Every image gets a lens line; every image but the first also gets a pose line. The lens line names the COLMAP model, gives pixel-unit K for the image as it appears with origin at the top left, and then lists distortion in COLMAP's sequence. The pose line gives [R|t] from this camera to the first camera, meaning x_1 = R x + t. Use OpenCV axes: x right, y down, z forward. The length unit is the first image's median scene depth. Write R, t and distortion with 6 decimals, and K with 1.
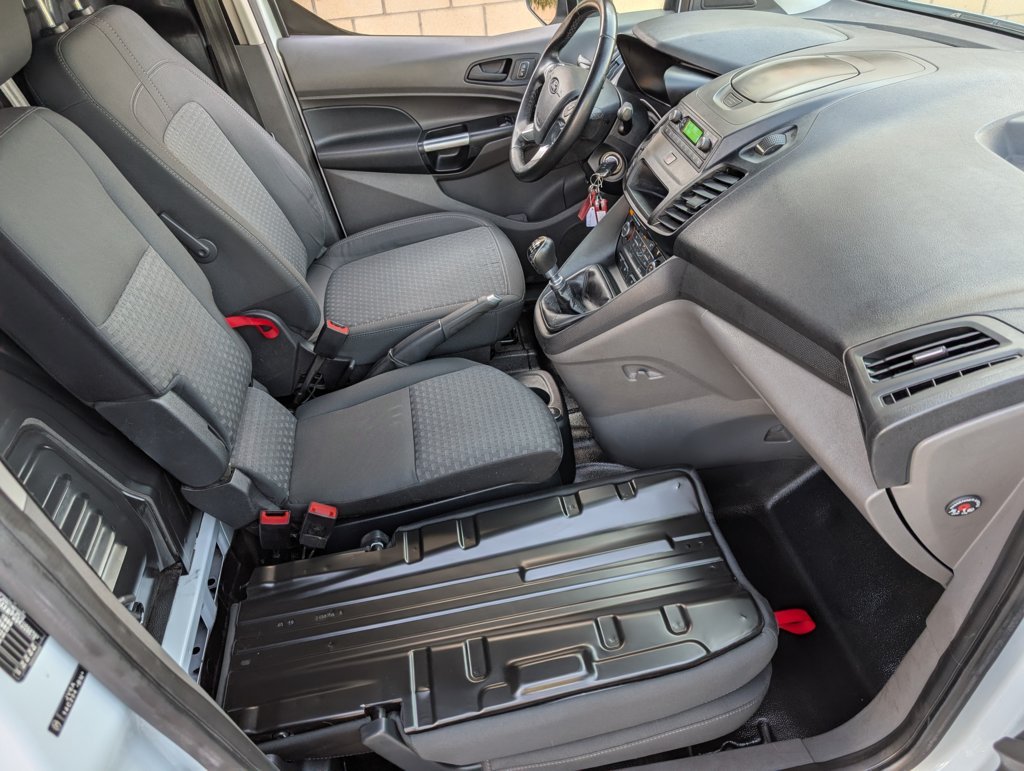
lens RADIAL K [[724.4, 0, 514.7], [0, 724.4, 379.2], [0, 0, 1]] dist [-0.007385, 0.006690]
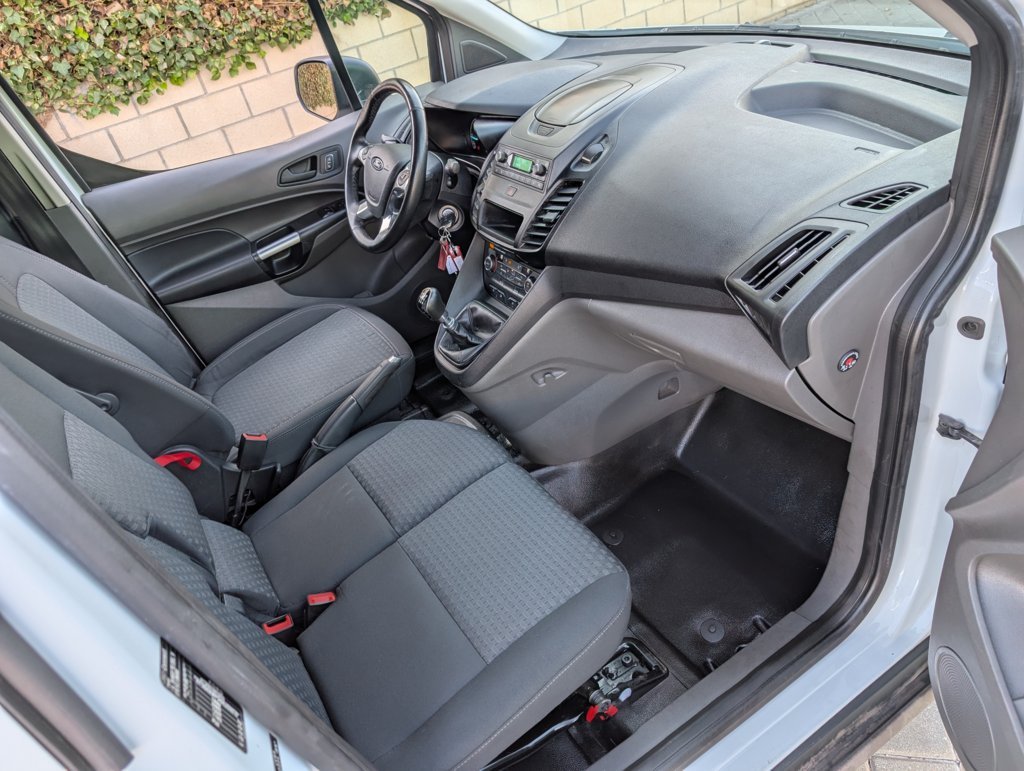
lens RADIAL K [[717.0, 0, 515.6], [0, 717.0, 383.1], [0, 0, 1]] dist [0.003463, -0.004770]
pose [[0.911073, -0.329318, 0.247983, -0.149674], [0.350838, 0.935258, -0.046947, 0.036060], [-0.216468, 0.129774, 0.967626, -0.067216]]
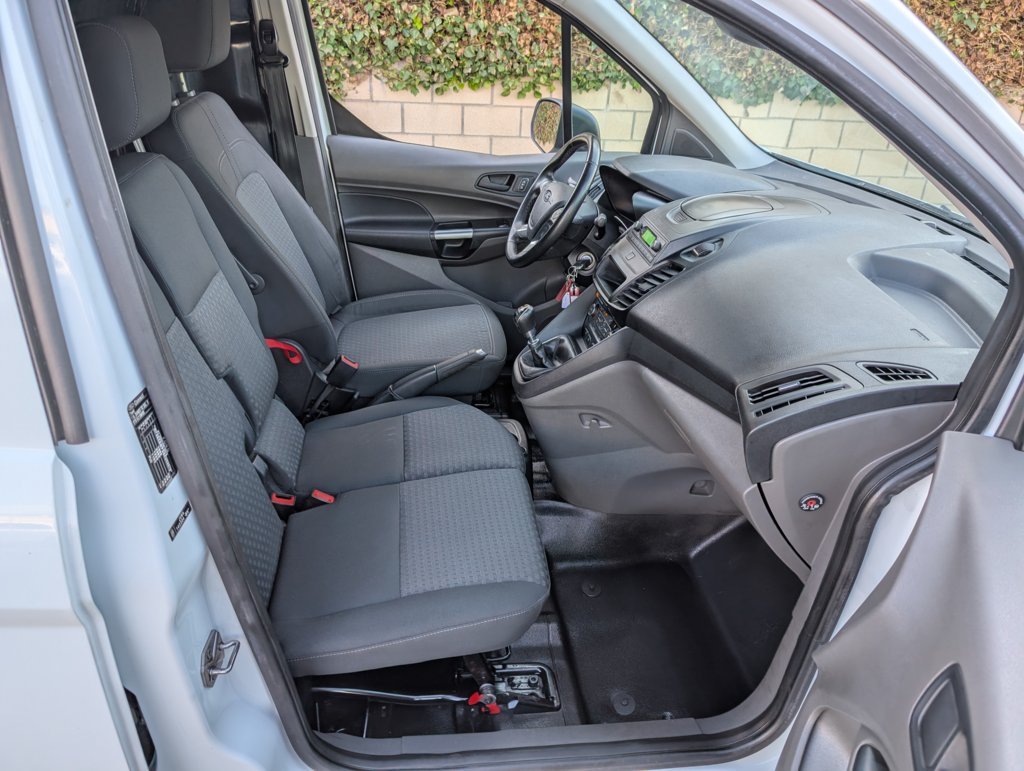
lens RADIAL K [[710.3, 0, 515.9], [0, 710.3, 388.6], [0, 0, 1]] dist [0.001899, -0.002673]
pose [[0.992770, 0.113593, 0.038791, -0.011026], [-0.106794, 0.983413, -0.146611, 0.126747], [-0.054801, 0.141408, 0.988433, -0.198607]]
